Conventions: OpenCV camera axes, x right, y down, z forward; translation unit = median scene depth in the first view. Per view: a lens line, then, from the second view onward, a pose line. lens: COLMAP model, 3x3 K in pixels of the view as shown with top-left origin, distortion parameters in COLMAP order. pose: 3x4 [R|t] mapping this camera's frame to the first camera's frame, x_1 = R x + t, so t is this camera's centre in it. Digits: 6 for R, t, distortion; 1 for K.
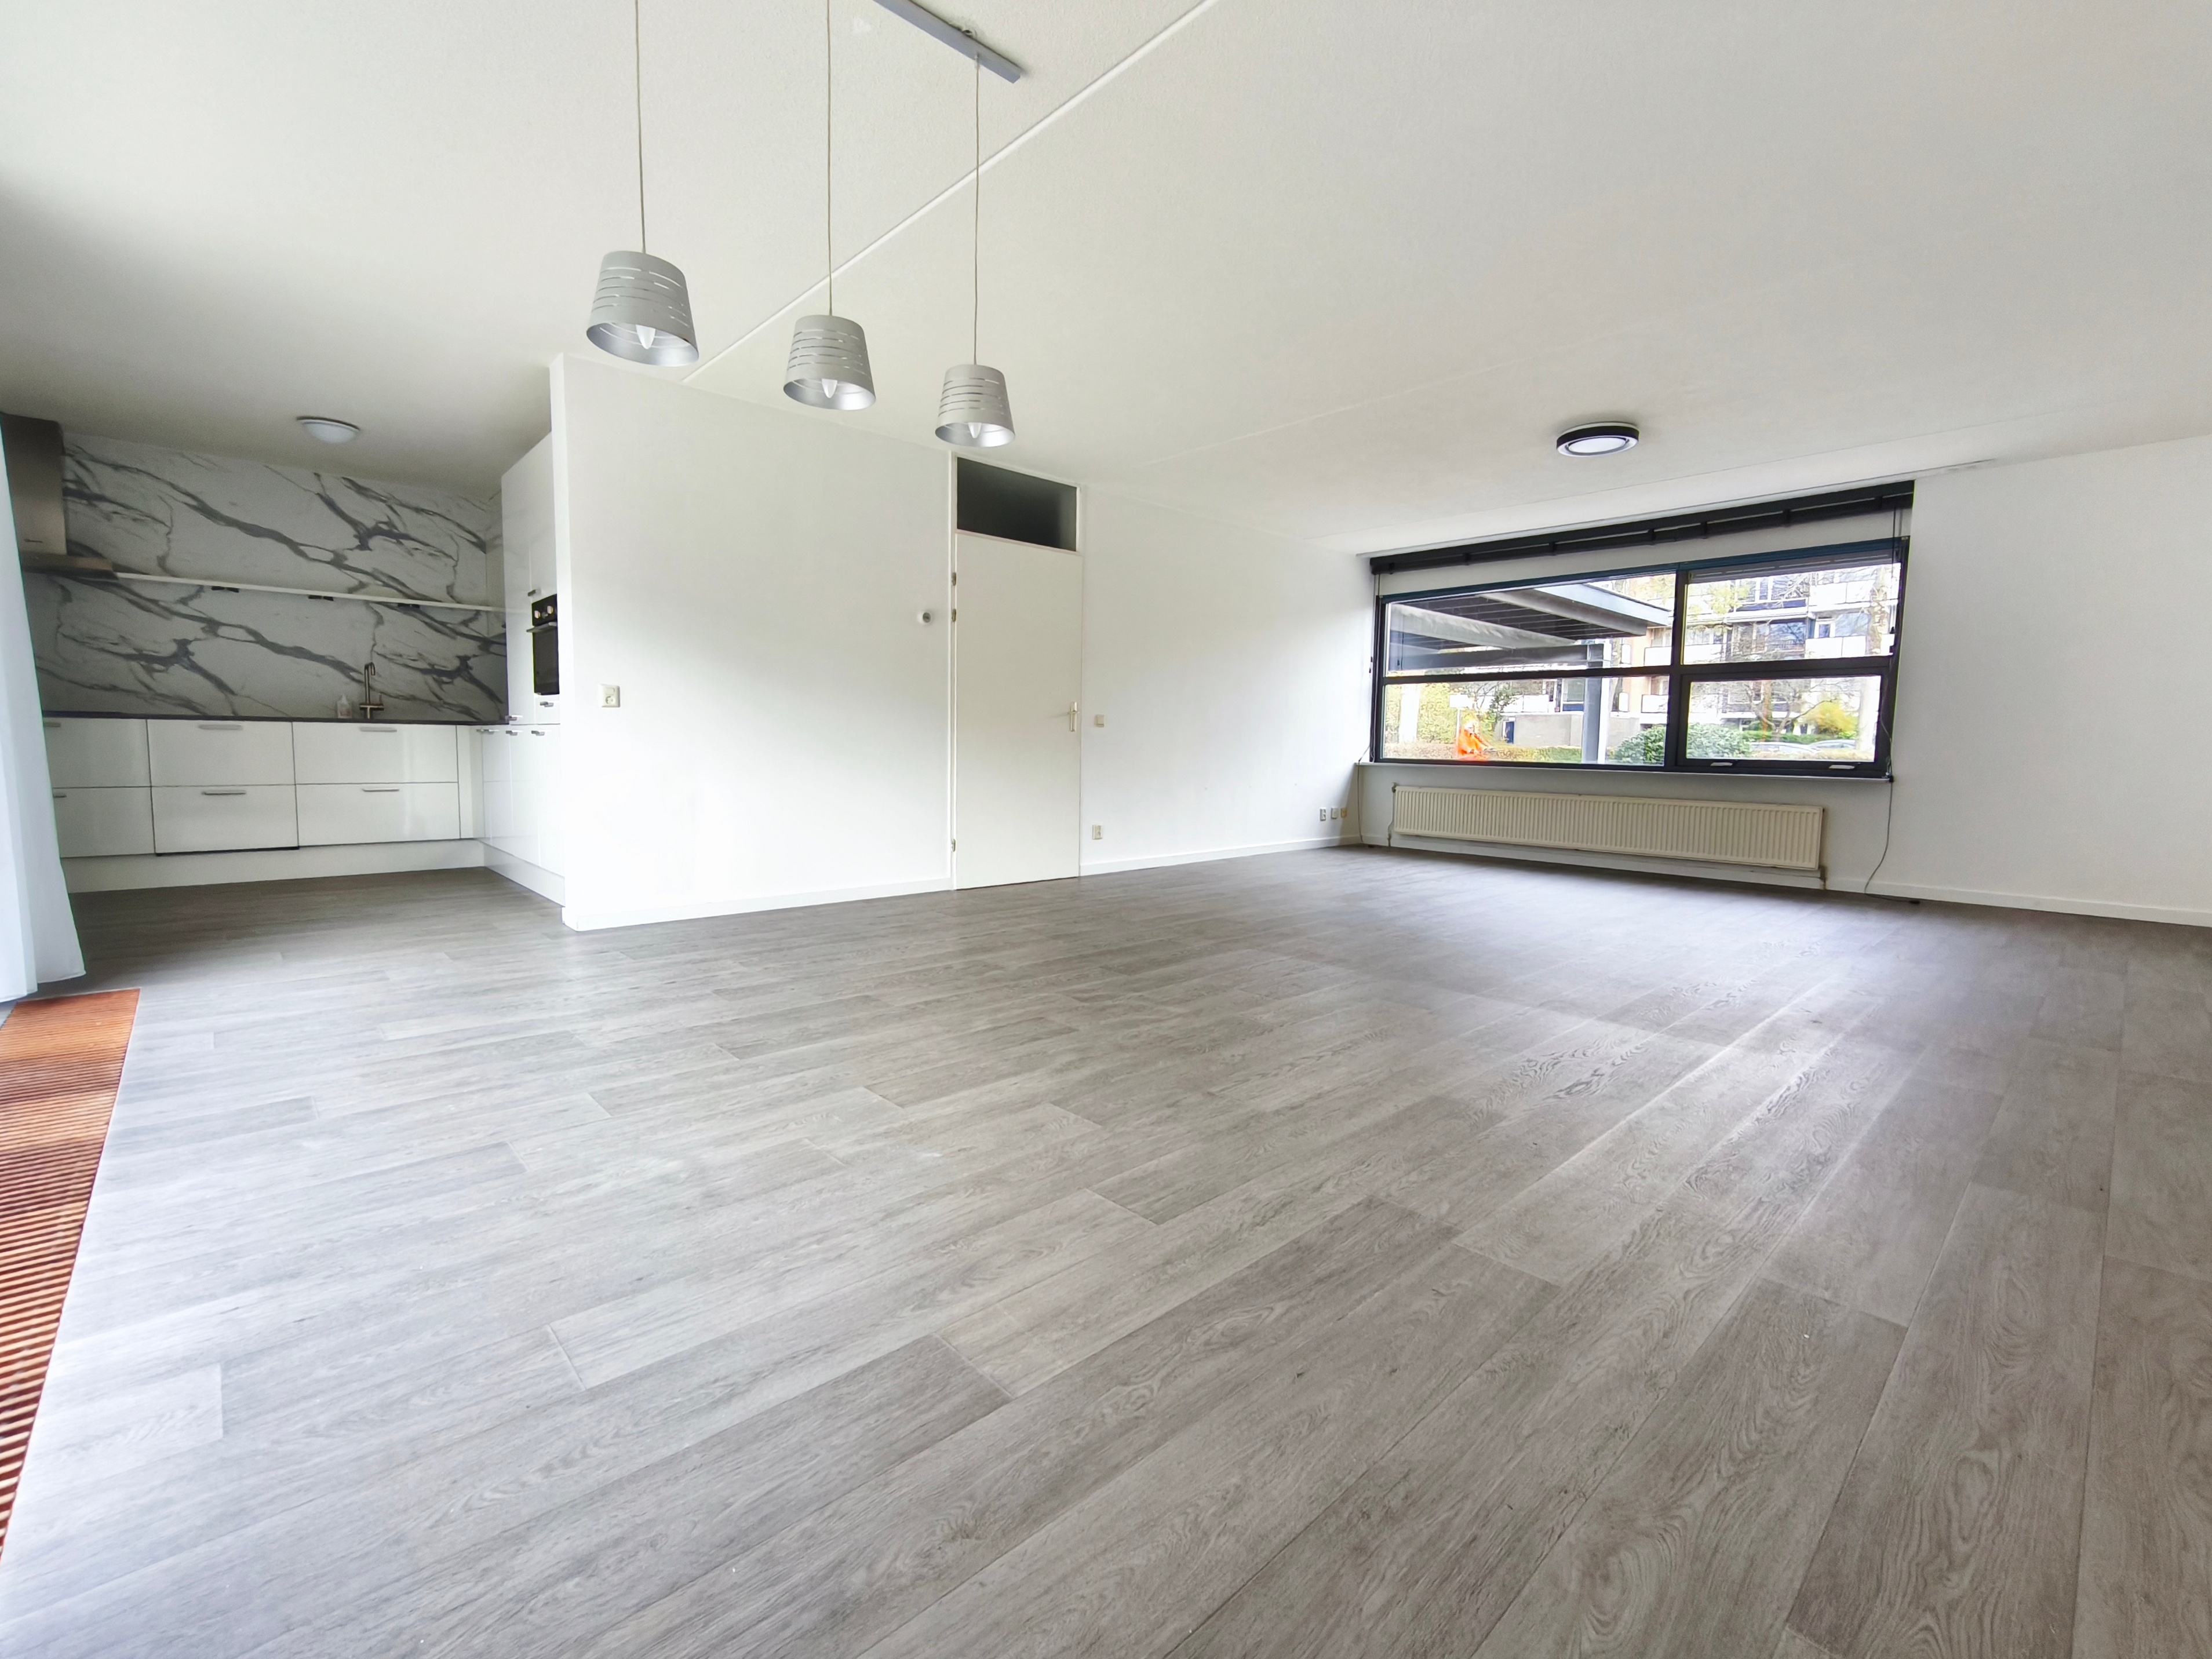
lens RADIAL K [[979.9, 0, 1106.2], [0, 979.9, 822.7], [0, 0, 1]] dist [-0.001231, 0.000348]
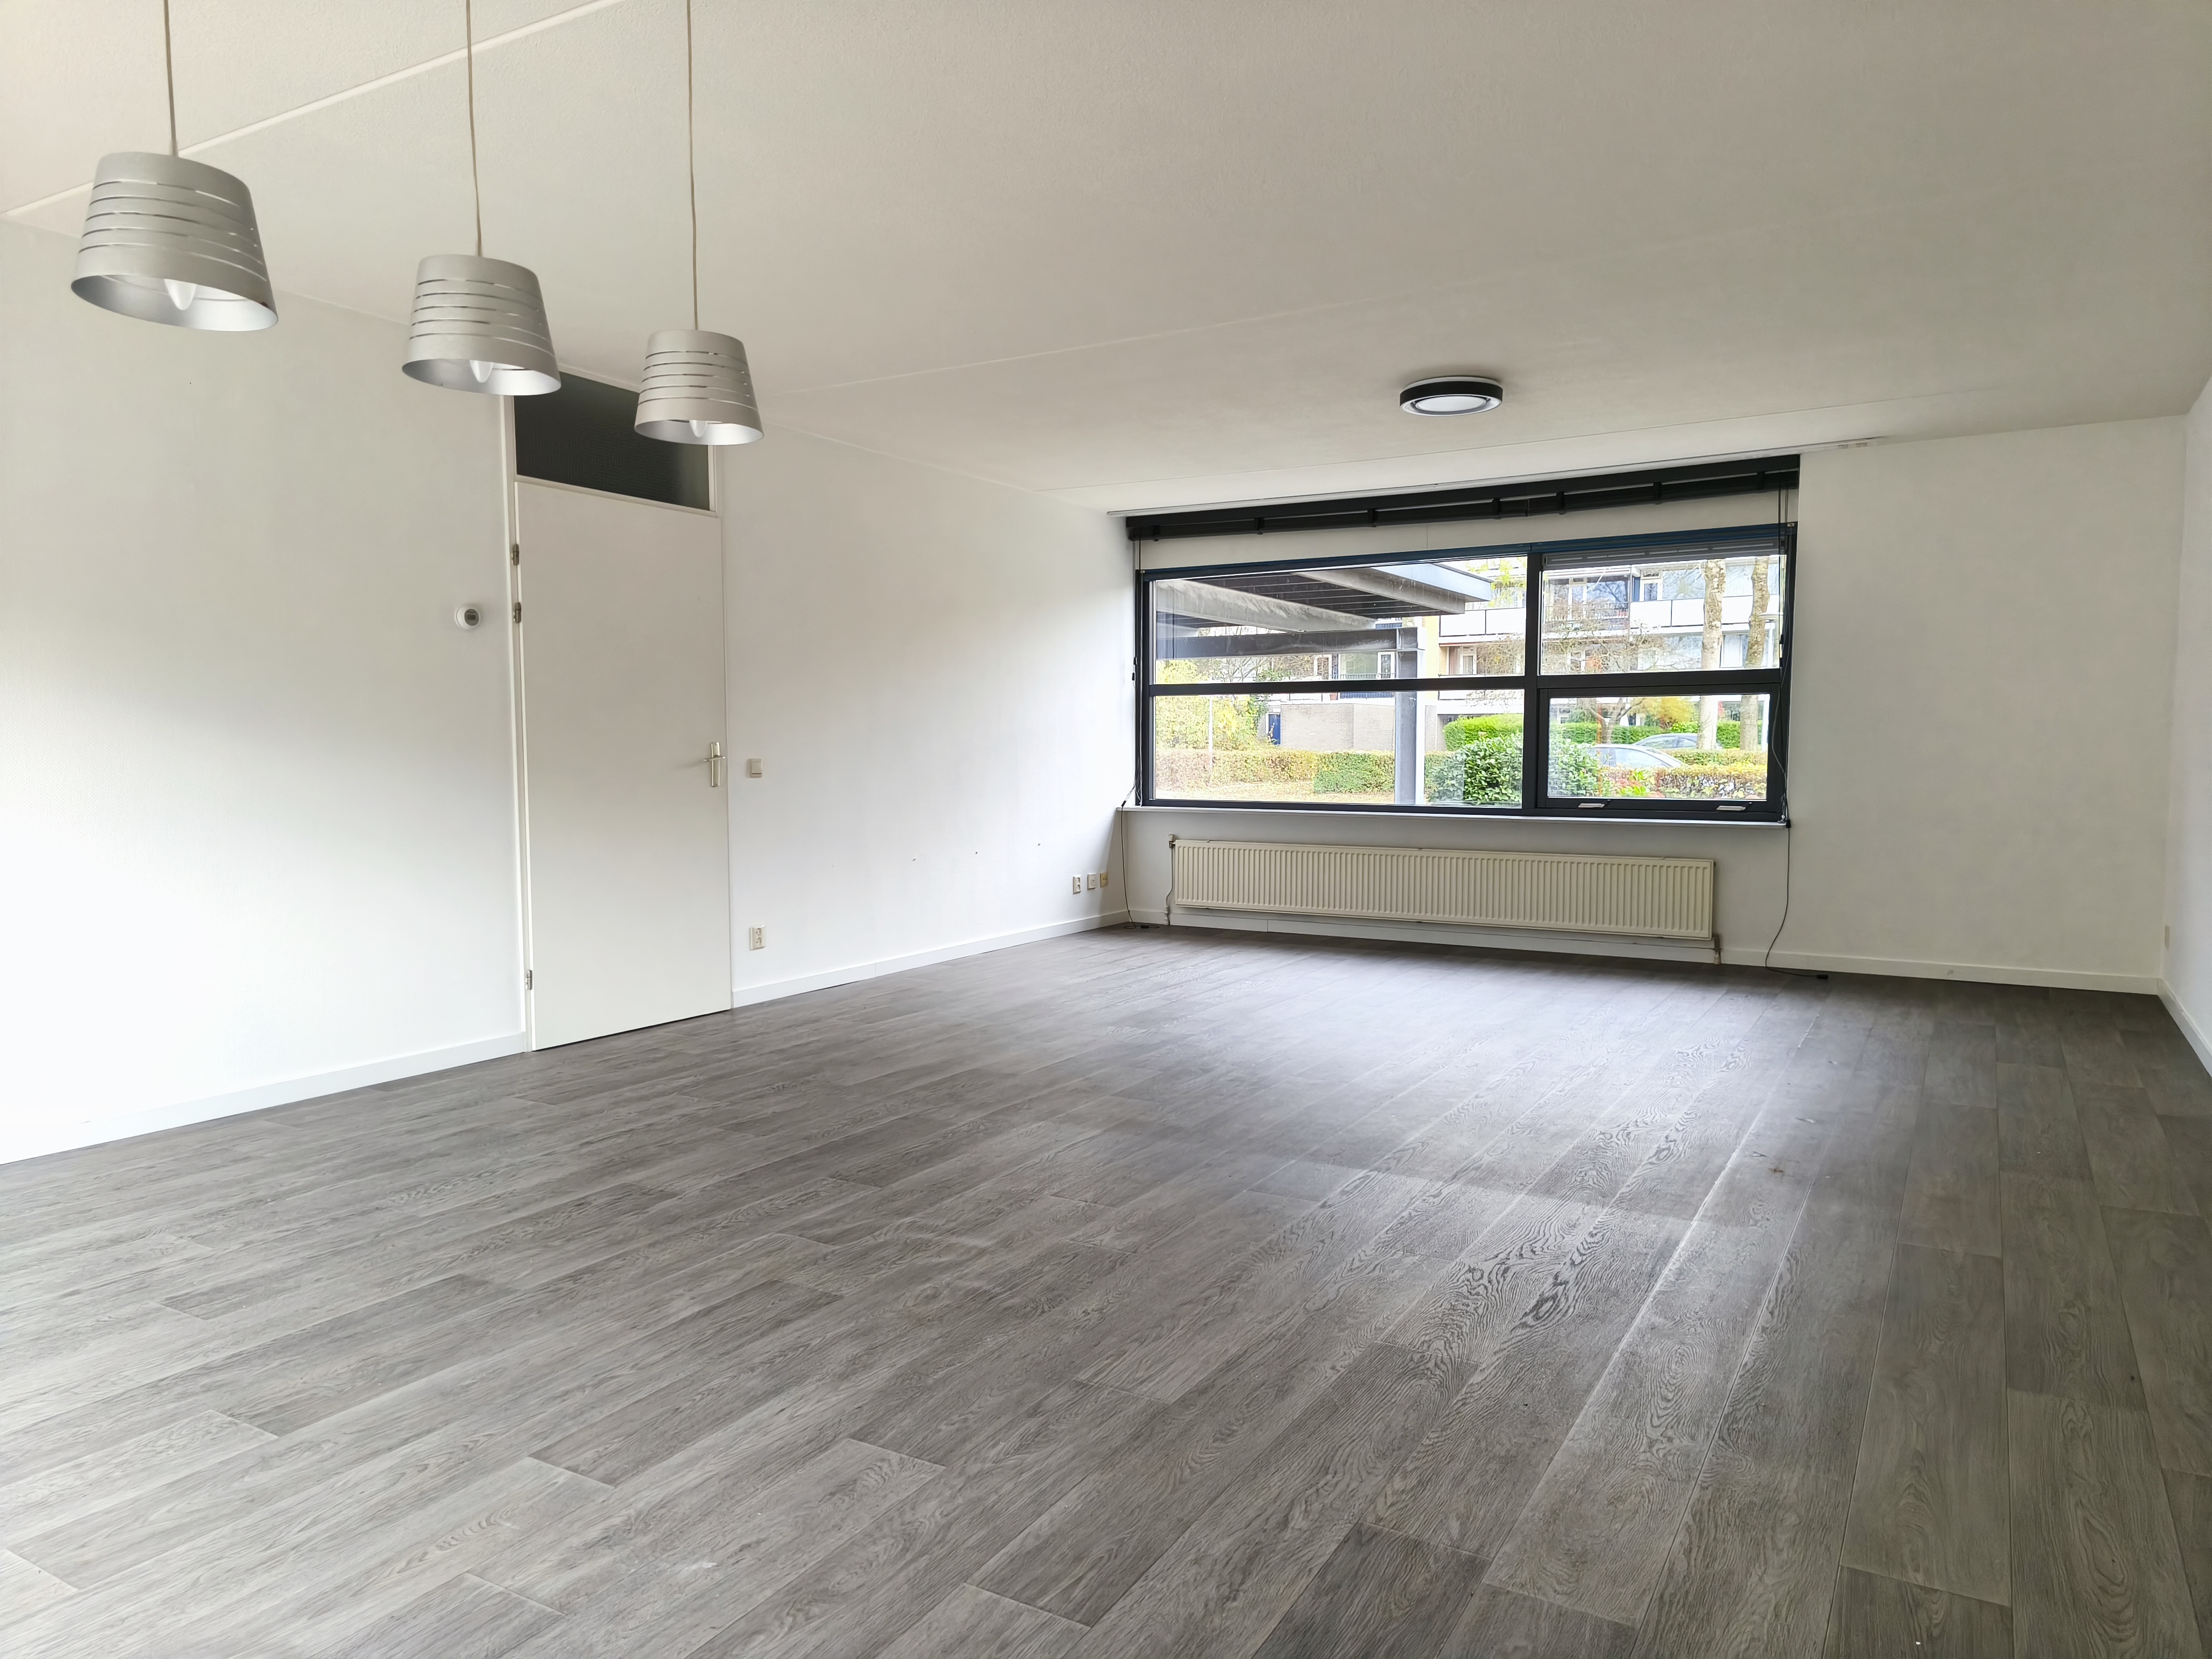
lens RADIAL K [[1467.4, 0, 1114.6], [0, 1467.4, 842.6], [0, 0, 1]] dist [0.059057, -0.040382]
pose [[0.957923, -0.042141, 0.283914, -0.100070], [0.045731, 0.998936, -0.006025, -0.065565], [-0.283357, 0.018755, 0.958831, -0.009971]]
